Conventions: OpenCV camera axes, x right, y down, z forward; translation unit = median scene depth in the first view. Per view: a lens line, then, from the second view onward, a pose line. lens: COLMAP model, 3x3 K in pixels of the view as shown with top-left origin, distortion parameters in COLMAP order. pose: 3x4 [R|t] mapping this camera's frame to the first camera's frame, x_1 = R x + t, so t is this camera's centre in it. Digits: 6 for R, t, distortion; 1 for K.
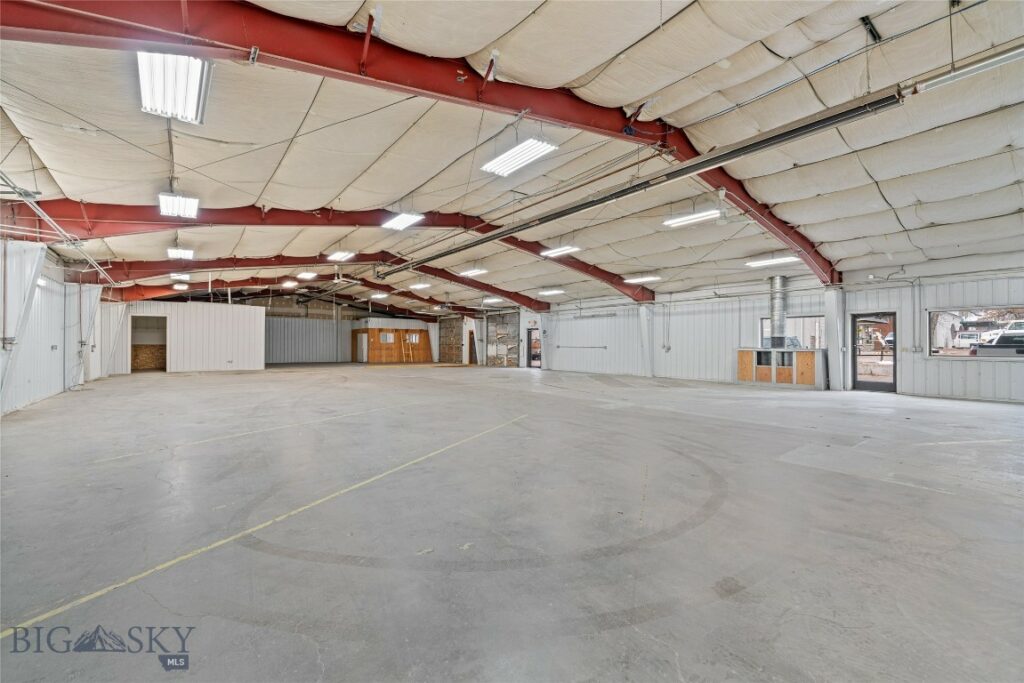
lens RADIAL K [[433.8, 0, 513.8], [0, 433.8, 334.3], [0, 0, 1]] dist [0.008216, 0.000348]
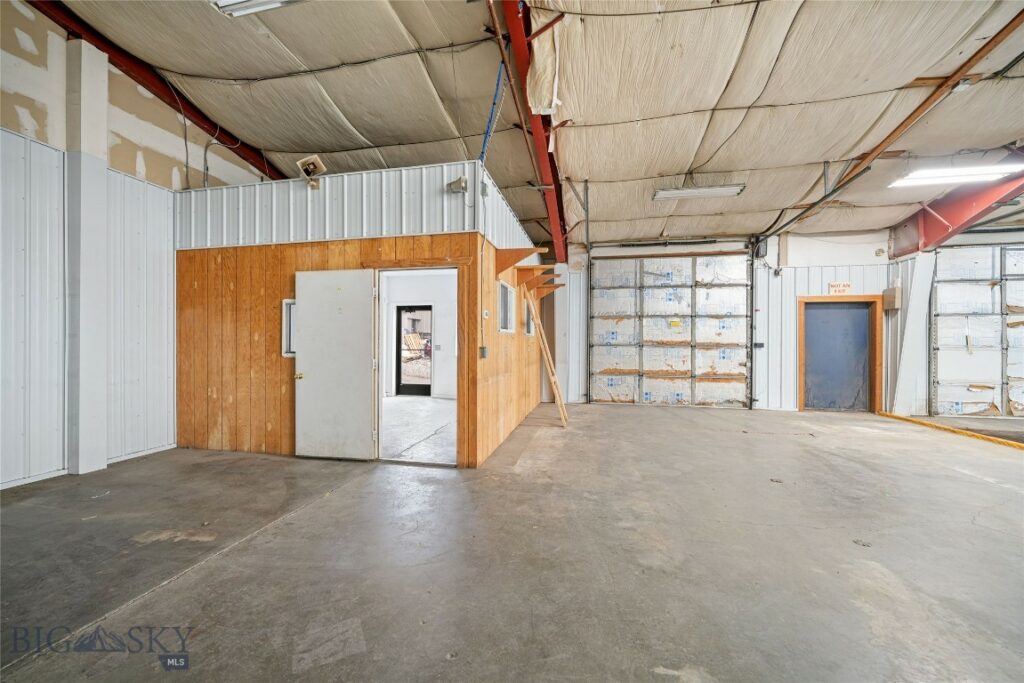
lens RADIAL K [[396.5, 0, 504.5], [0, 396.5, 346.5], [0, 0, 1]] dist [-0.000639, 0.000148]
pose [[0.771724, -0.003519, 0.635948, -0.396607], [-0.021369, 0.999277, 0.031461, 0.019257], [-0.635599, -0.037869, 0.771090, 0.856391]]
